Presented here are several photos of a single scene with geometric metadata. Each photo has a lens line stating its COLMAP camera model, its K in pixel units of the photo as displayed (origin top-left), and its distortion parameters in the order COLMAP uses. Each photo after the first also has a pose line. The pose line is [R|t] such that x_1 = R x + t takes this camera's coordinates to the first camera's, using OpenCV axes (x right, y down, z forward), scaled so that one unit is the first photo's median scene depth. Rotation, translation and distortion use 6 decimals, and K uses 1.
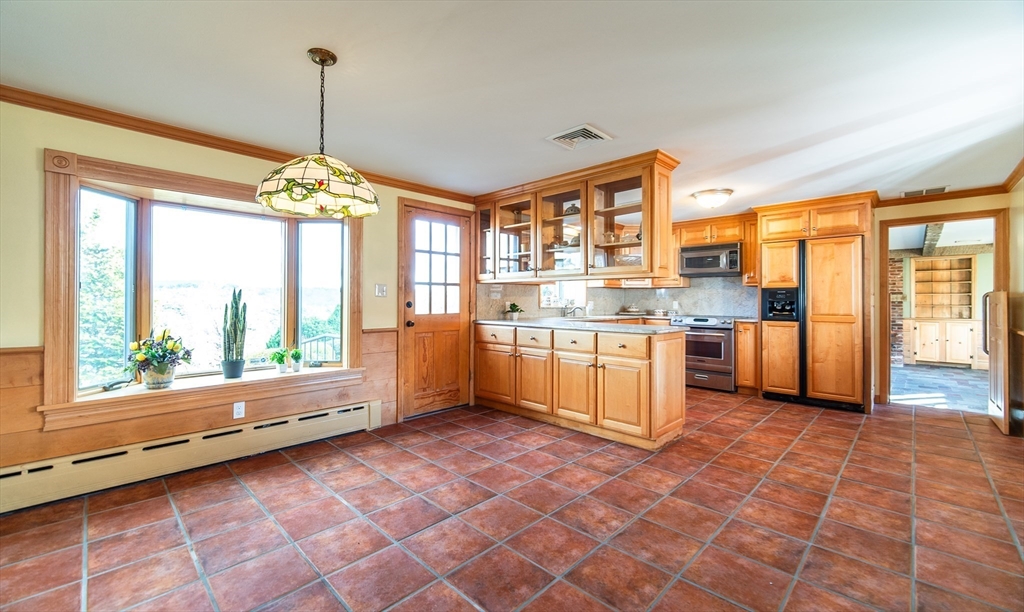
lens RADIAL K [[413.1, 0, 505.8], [0, 413.1, 296.8], [0, 0, 1]] dist [-0.000184, 0.000285]
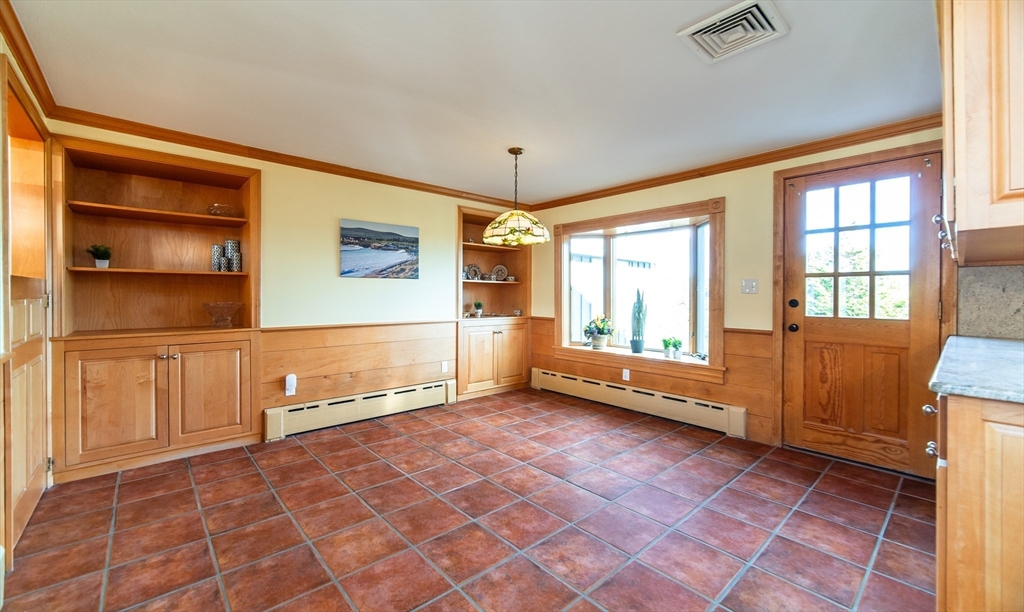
lens RADIAL K [[413.1, 0, 505.8], [0, 413.1, 296.8], [0, 0, 1]] dist [-0.000184, 0.000285]
pose [[-0.064183, 0.001674, -0.997937, 0.808882], [0.000502, 0.999999, 0.001645, 0.006972], [0.997938, -0.000395, -0.064184, 0.702456]]
